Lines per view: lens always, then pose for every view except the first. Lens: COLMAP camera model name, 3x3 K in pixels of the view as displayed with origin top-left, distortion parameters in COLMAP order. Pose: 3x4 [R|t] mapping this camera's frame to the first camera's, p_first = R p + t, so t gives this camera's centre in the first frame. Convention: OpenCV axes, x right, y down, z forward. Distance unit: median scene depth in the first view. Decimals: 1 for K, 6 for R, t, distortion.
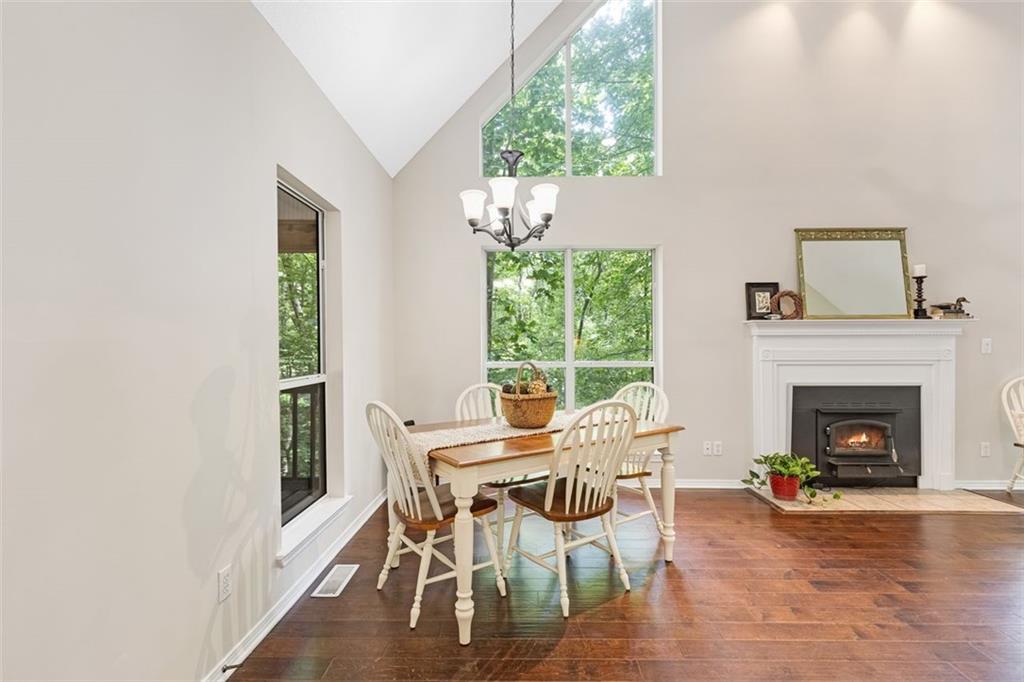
lens RADIAL K [[481.2, 0, 485.1], [0, 481.2, 344.2], [0, 0, 1]] dist [0.002014, -0.000876]
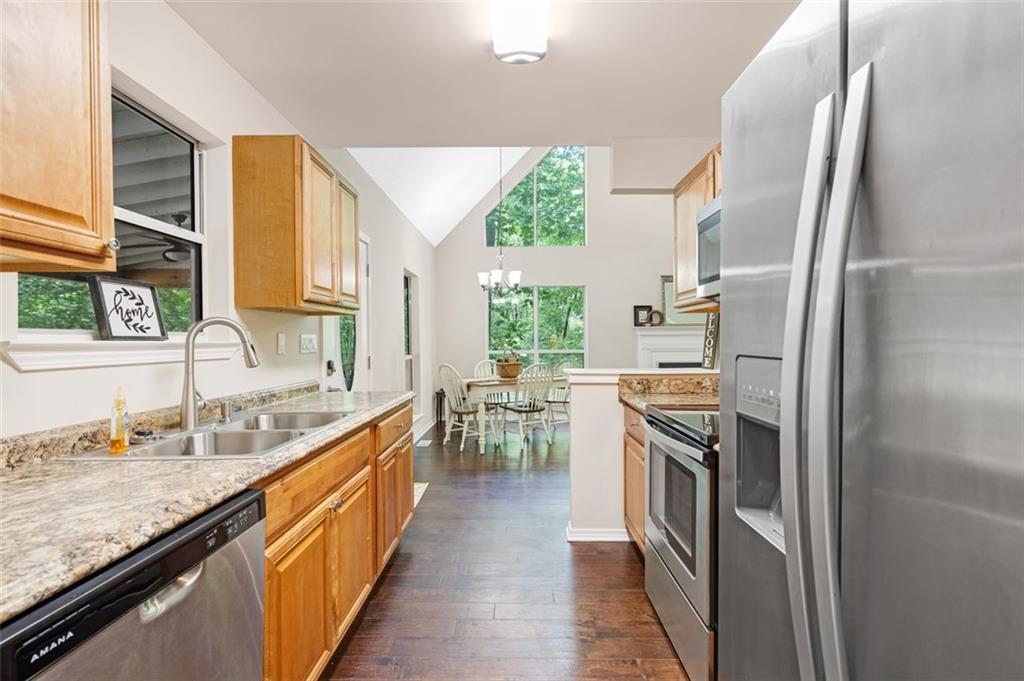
lens RADIAL K [[496.0, 0, 509.2], [0, 496.0, 344.2], [0, 0, 1]] dist [-0.000685, -0.001905]
pose [[0.998633, -0.002767, 0.052193, -0.016477], [0.002348, 0.999964, 0.008094, -0.000481], [-0.052214, -0.007961, 0.998604, -0.831463]]
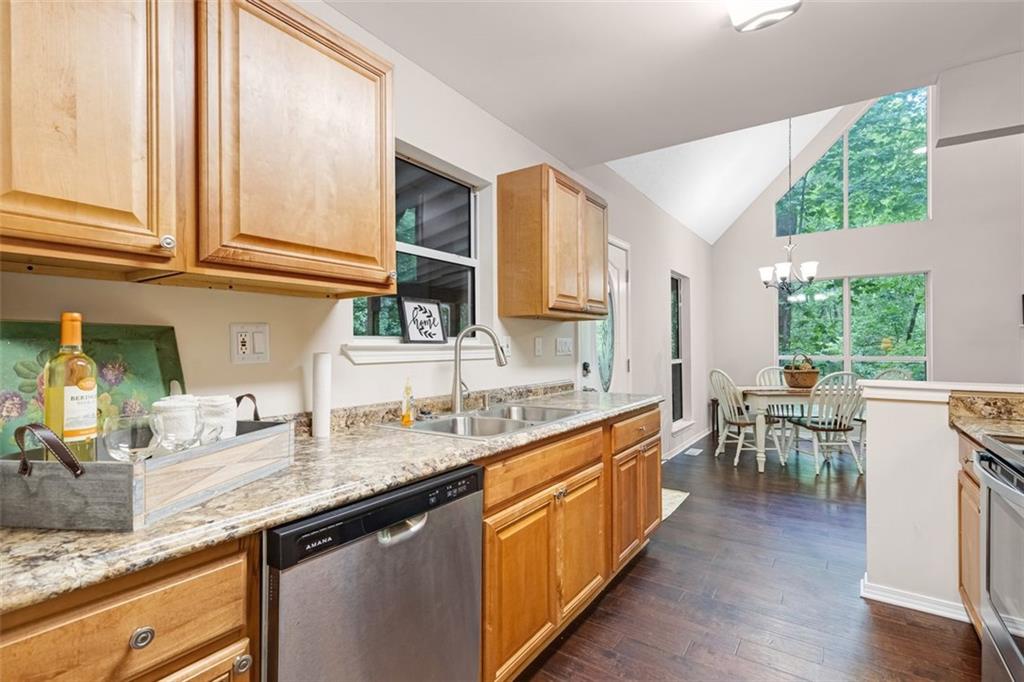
lens RADIAL K [[481.2, 0, 485.1], [0, 481.2, 344.2], [0, 0, 1]] dist [0.002014, -0.000876]
pose [[0.841170, -0.001527, -0.540769, 0.046451], [0.001444, 0.999999, -0.000578, 0.000066], [0.540769, -0.000295, 0.841171, -0.819895]]
